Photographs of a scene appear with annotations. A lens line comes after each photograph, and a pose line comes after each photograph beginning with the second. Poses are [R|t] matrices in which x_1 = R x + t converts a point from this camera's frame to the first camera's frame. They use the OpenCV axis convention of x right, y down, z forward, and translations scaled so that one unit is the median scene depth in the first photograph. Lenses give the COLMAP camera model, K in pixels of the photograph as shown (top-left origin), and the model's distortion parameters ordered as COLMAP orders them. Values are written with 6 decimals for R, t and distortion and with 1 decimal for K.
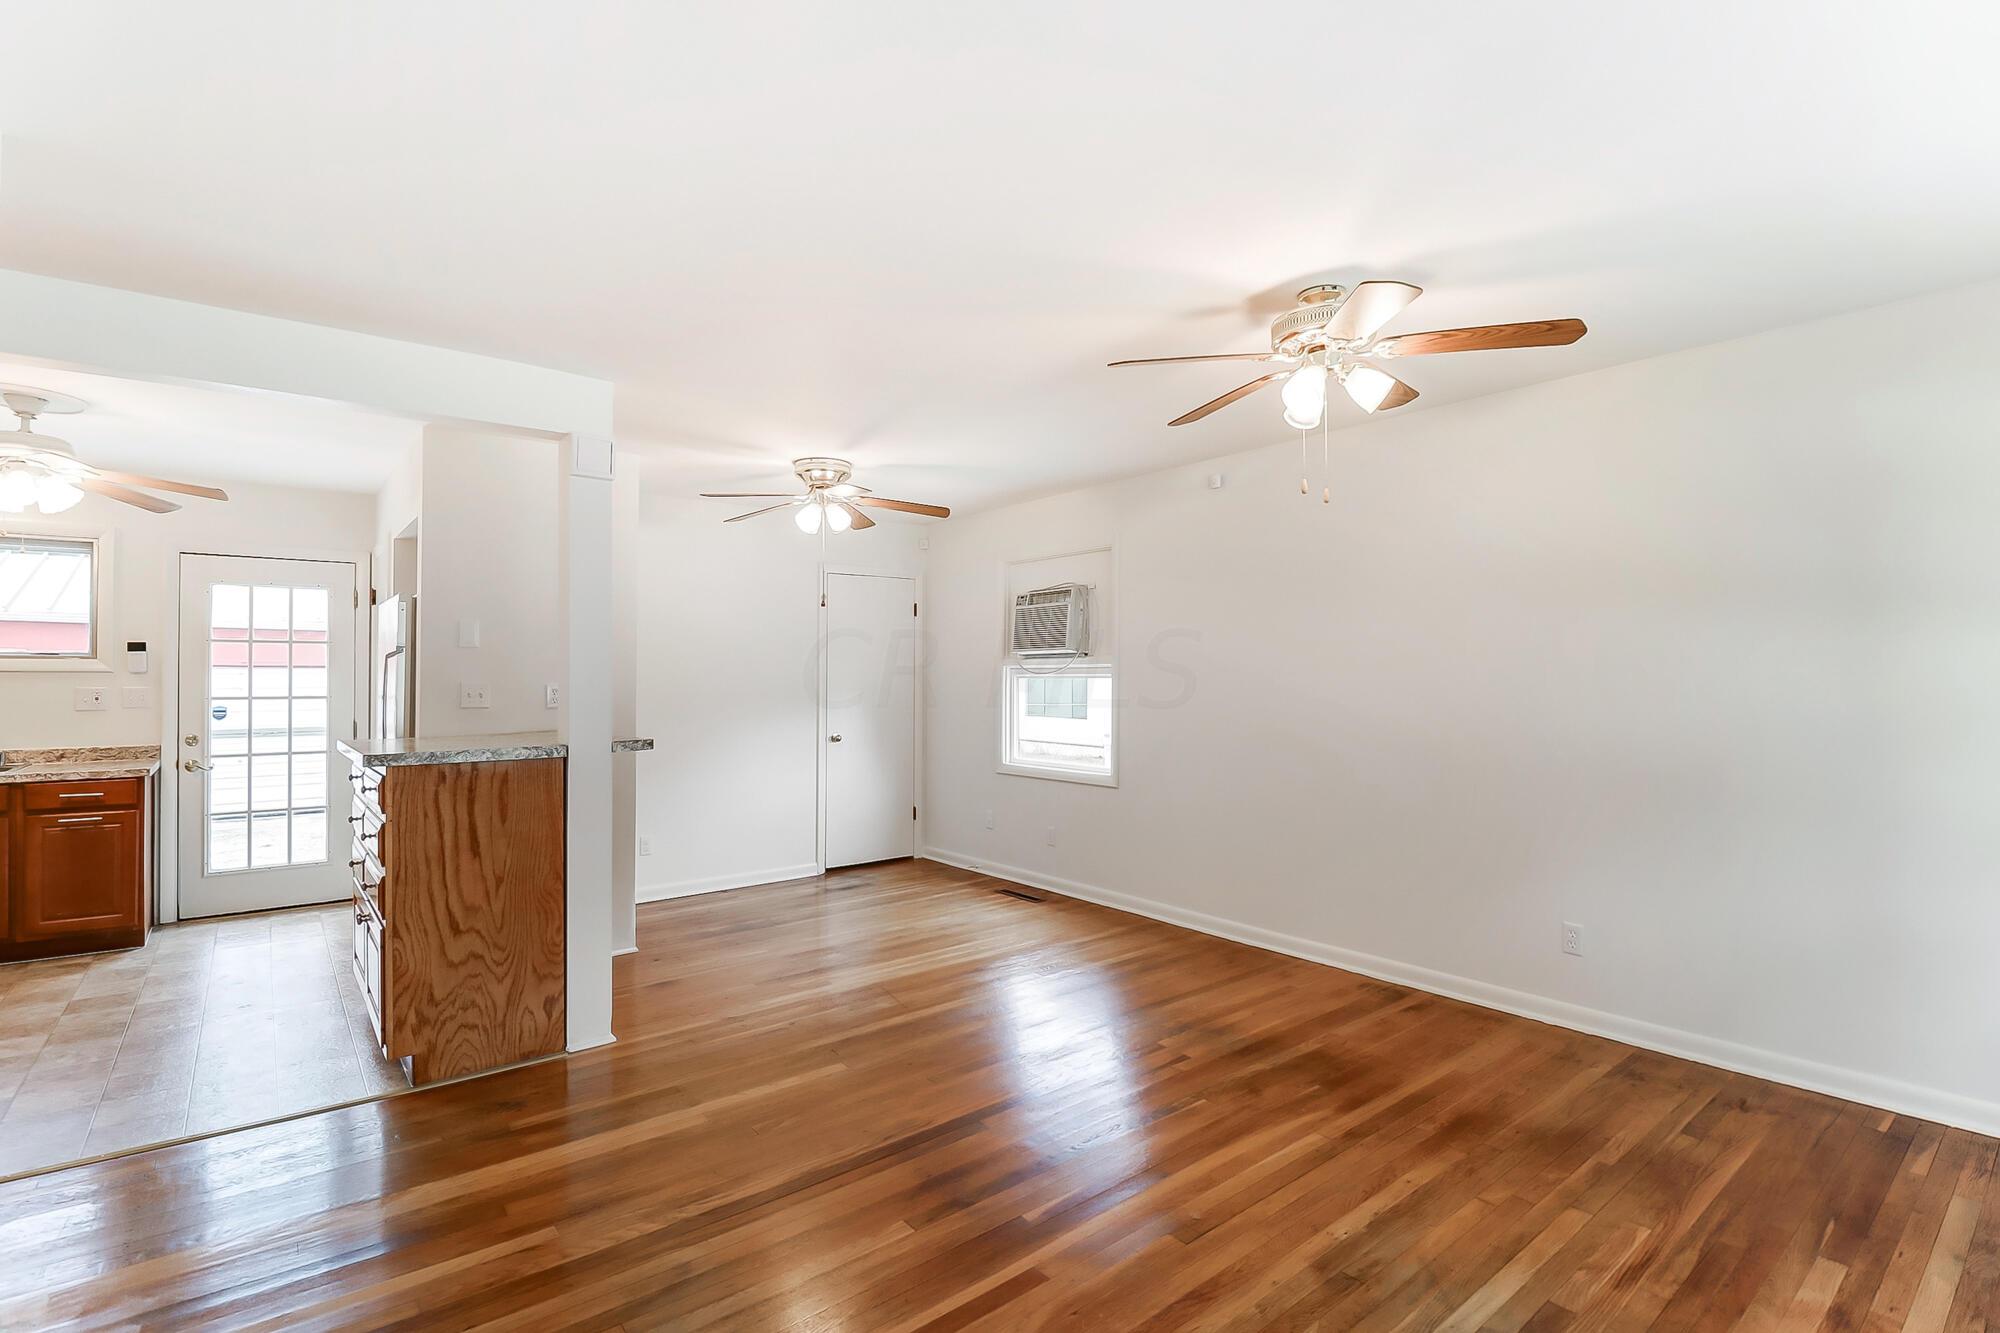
lens RADIAL K [[949.6, 0, 1000.0], [0, 949.6, 666.5], [0, 0, 1]] dist [-0.003137, -0.000486]
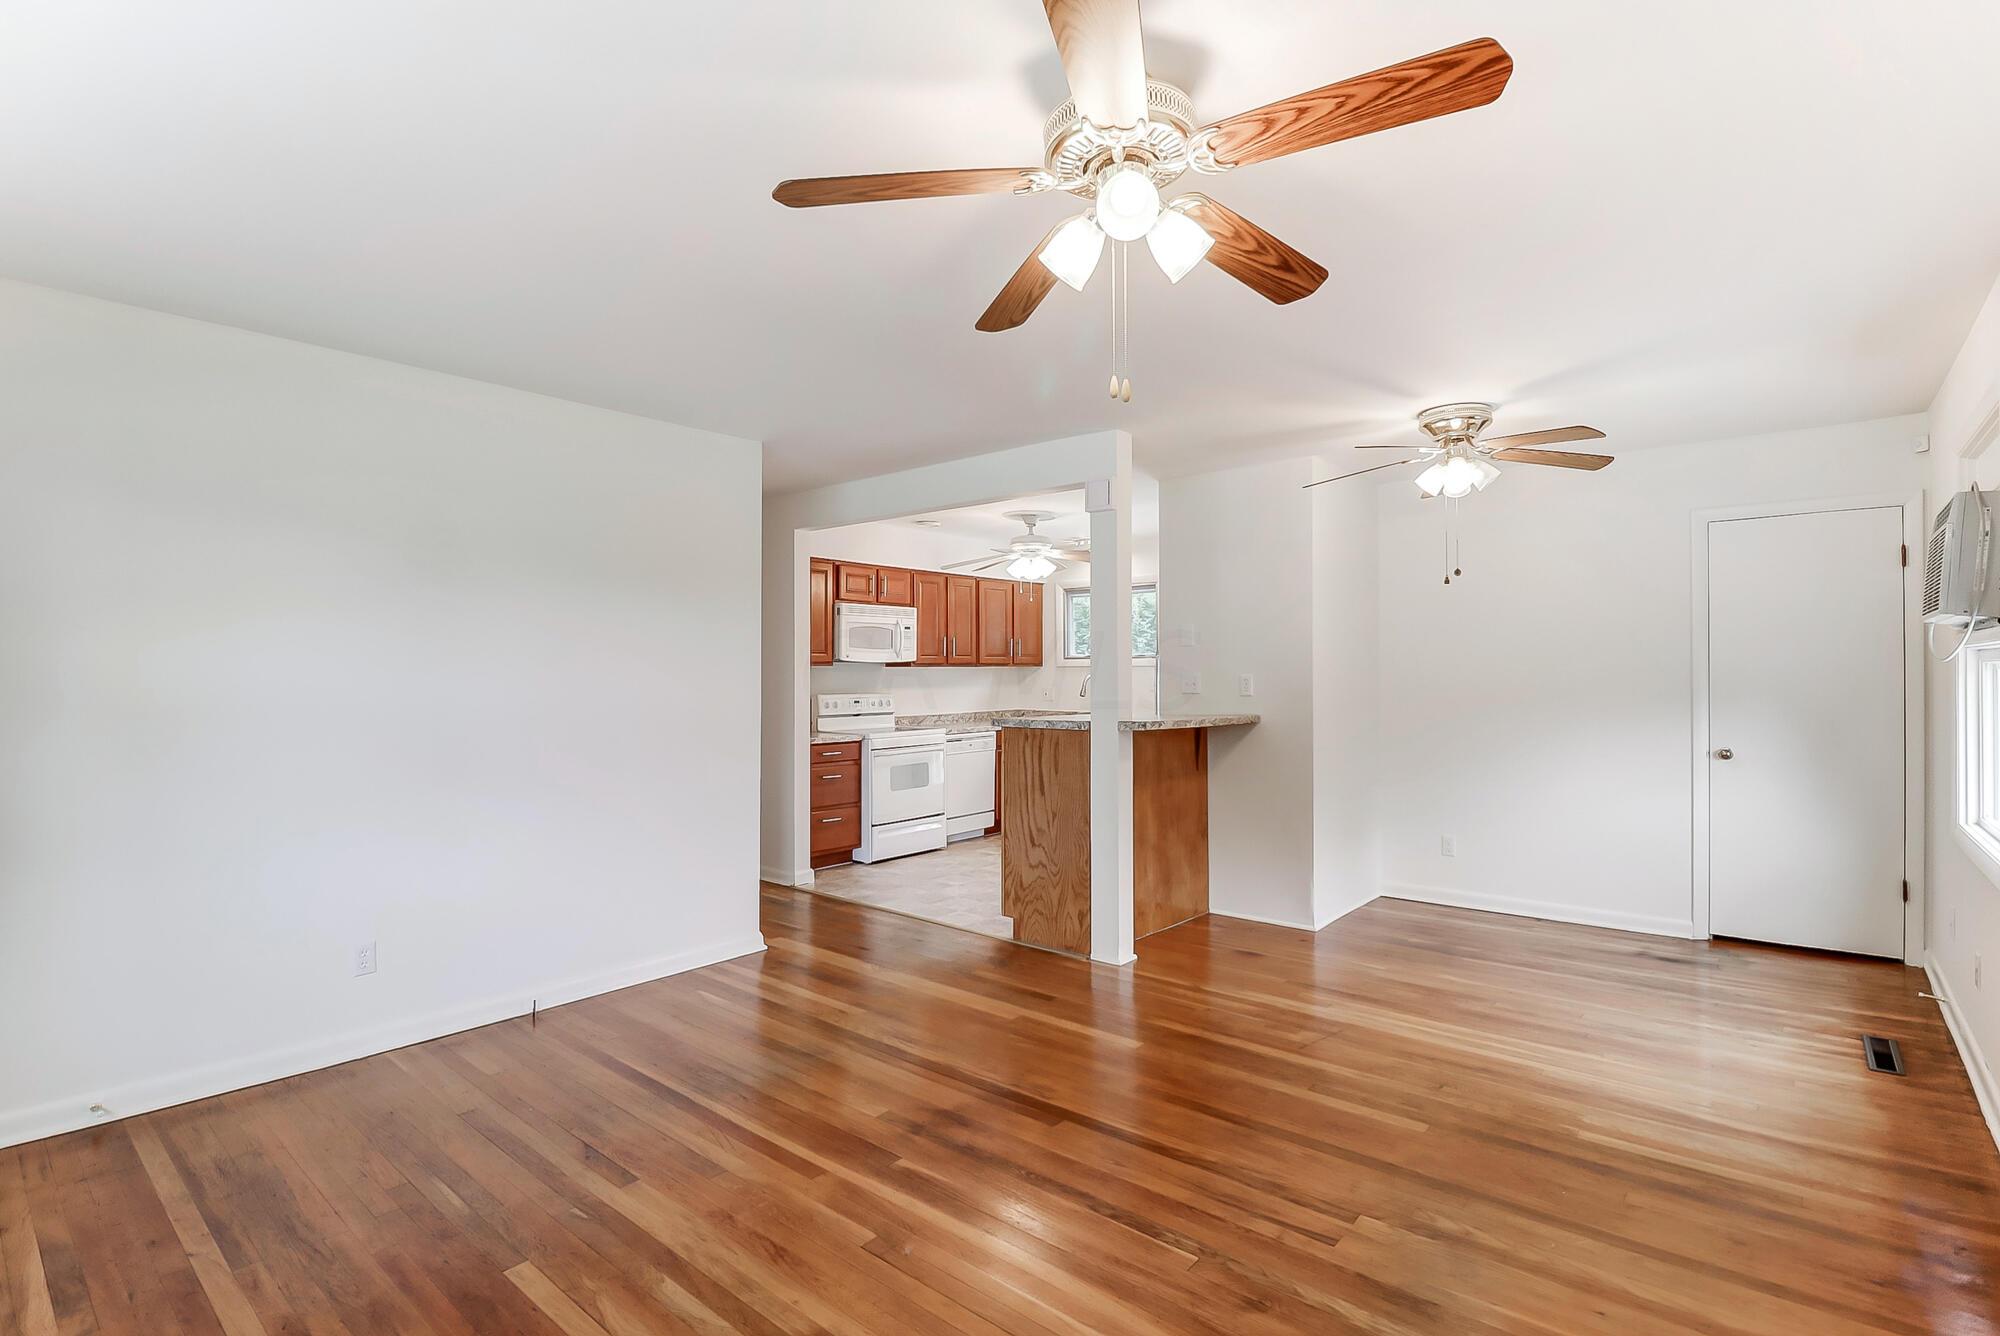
lens RADIAL K [[942.9, 0, 1000.0], [0, 942.9, 668.0], [0, 0, 1]] dist [-0.001843, -0.000783]
pose [[0.182226, -0.003578, -0.983250, 0.804498], [0.012725, 0.999918, -0.001281, 0.010676], [0.983174, -0.012279, 0.182257, 0.661547]]
